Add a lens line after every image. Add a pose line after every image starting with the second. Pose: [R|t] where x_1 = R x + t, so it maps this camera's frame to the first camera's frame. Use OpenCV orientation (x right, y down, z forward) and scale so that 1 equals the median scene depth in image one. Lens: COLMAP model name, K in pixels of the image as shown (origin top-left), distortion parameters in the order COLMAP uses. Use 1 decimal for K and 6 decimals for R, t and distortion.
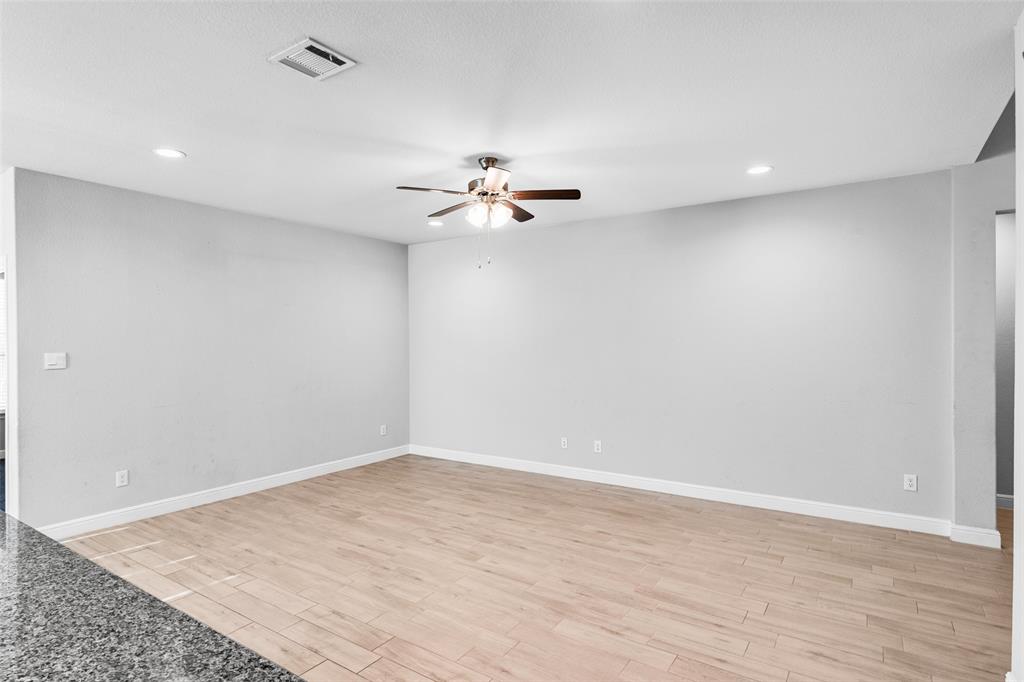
lens RADIAL K [[544.8, 0, 508.2], [0, 544.8, 342.2], [0, 0, 1]] dist [-0.008201, 0.002845]
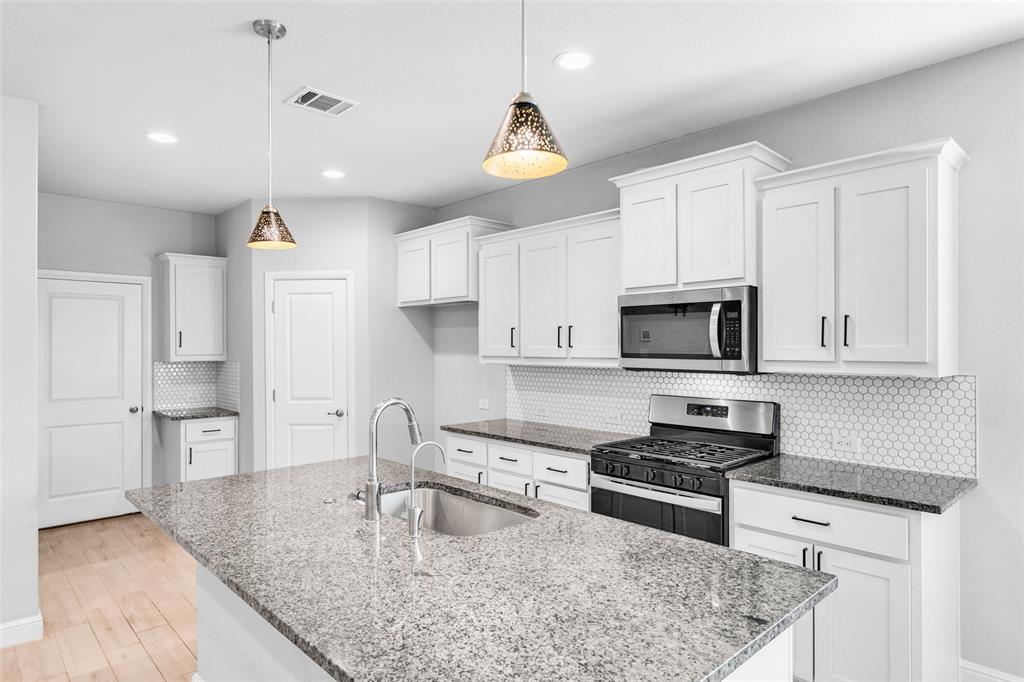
lens RADIAL K [[591.4, 0, 510.3], [0, 591.4, 344.2], [0, 0, 1]] dist [-0.003377, -0.000182]
pose [[-0.975345, 0.005797, 0.220610, -0.586841], [0.006012, 0.999982, 0.000305, -0.000860], [-0.220604, 0.001624, -0.975362, 0.728530]]
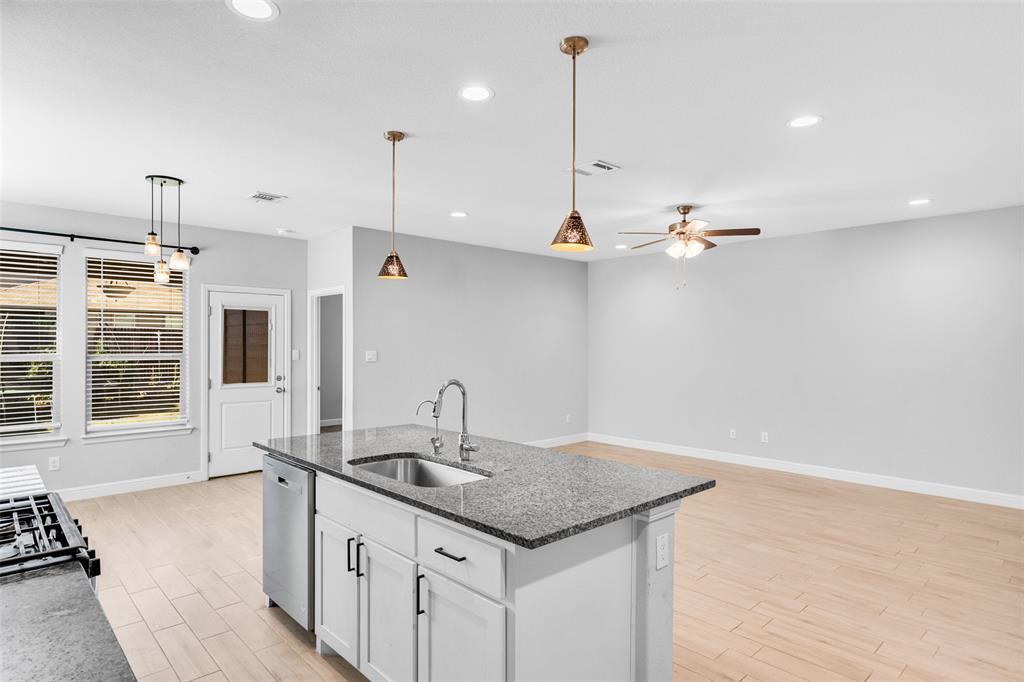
lens RADIAL K [[570.8, 0, 508.7], [0, 570.8, 343.5], [0, 0, 1]] dist [-0.001041, -0.001241]
pose [[0.974475, 0.005936, -0.224416, -0.140035], [-0.006788, 0.999972, -0.003026, 0.002522], [0.224392, 0.004472, 0.974489, -0.442529]]
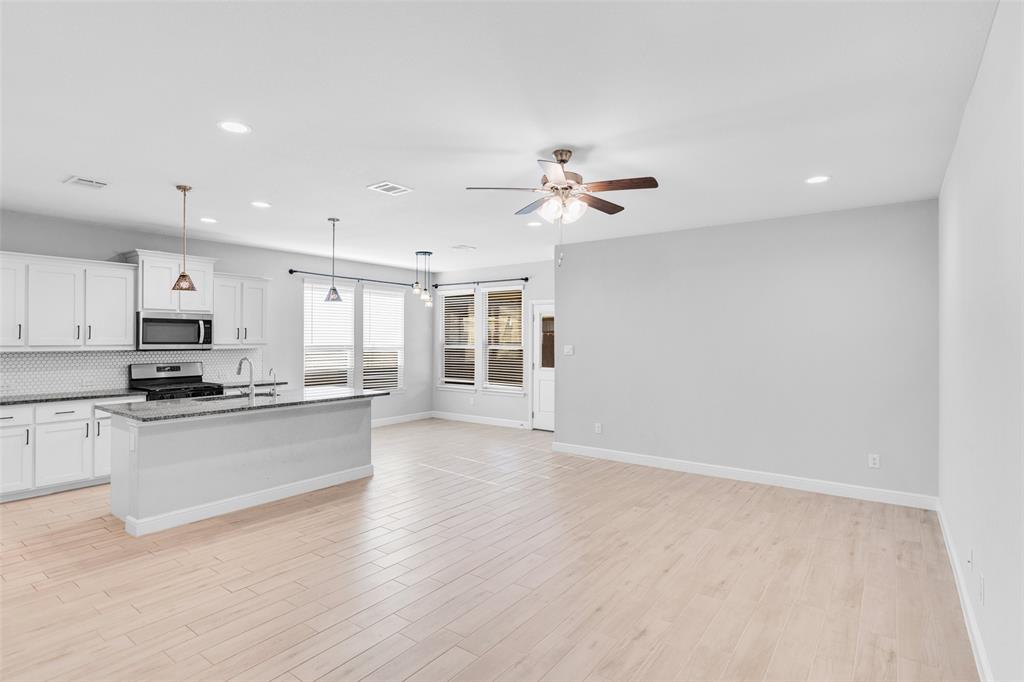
lens RADIAL K [[513.3, 0, 513.2], [0, 513.3, 335.8], [0, 0, 1]] dist [-0.006969, -0.001664]
pose [[-0.039607, -0.001313, -0.999214, 0.877417], [-0.006736, 0.999977, -0.001047, -0.009315], [0.999193, 0.006689, -0.039615, 0.953349]]
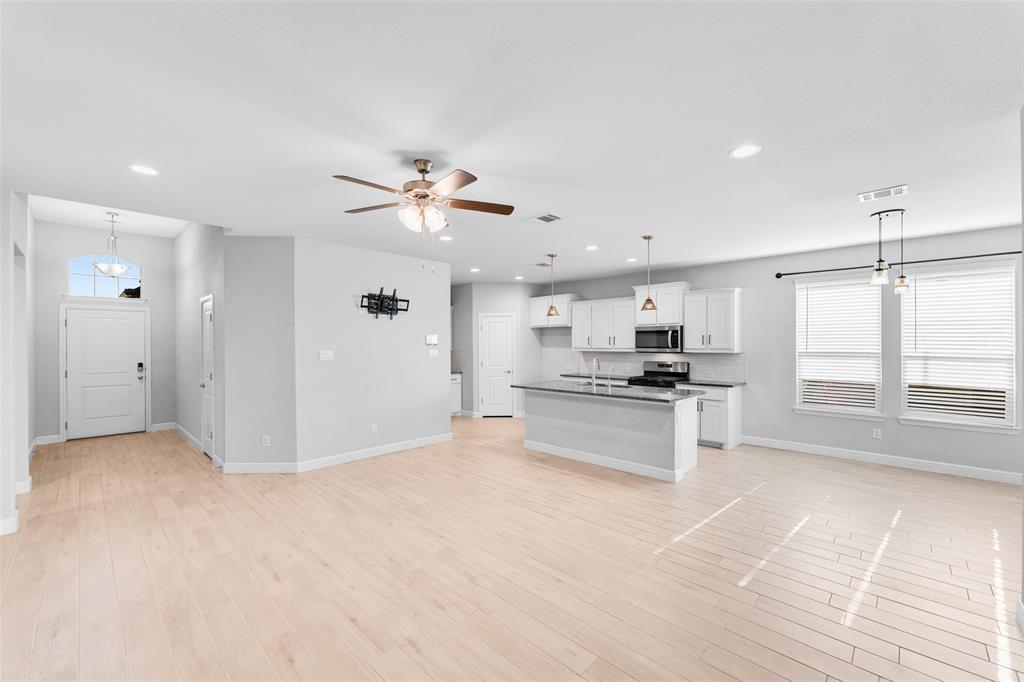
lens RADIAL K [[412.7, 0, 510.4], [0, 412.7, 345.3], [0, 0, 1]] dist [0.001950, 0.000154]
pose [[-0.985353, 0.005040, 0.170451, -0.318045], [0.006541, 0.999945, 0.008248, -0.009940], [-0.170400, 0.009243, -0.985332, 1.716136]]
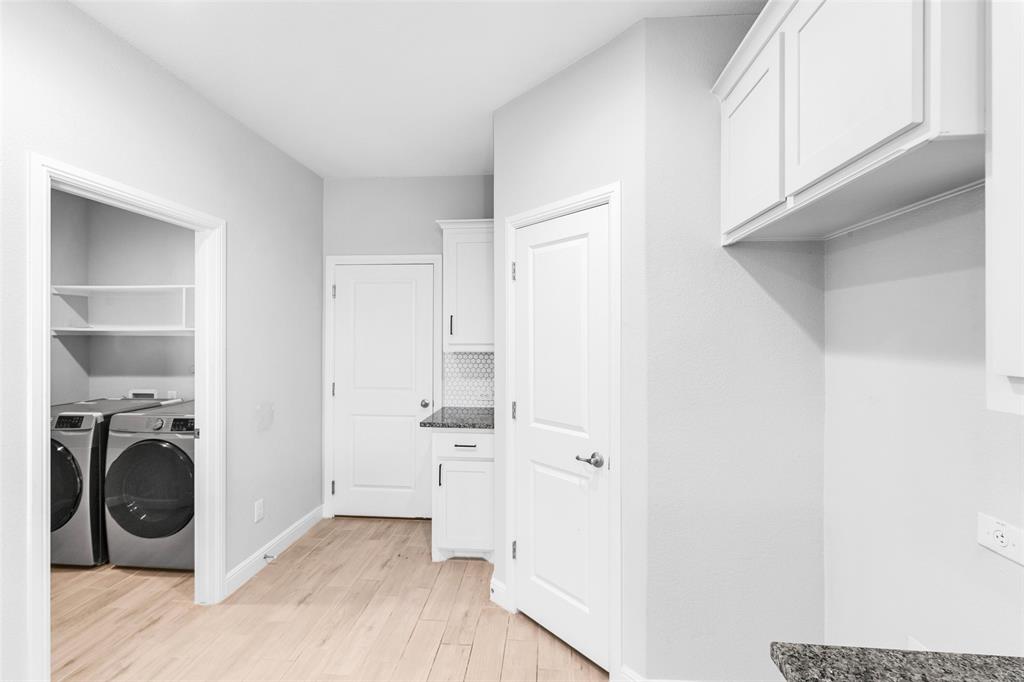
lens RADIAL K [[450.4, 0, 510.4], [0, 450.4, 336.6], [0, 0, 1]] dist [-0.000089, 0.000892]
pose [[-0.487838, -0.000189, 0.872934, -0.337839], [0.002949, 0.999994, 0.001865, 0.004877], [-0.872929, 0.003484, -0.487835, -0.116468]]
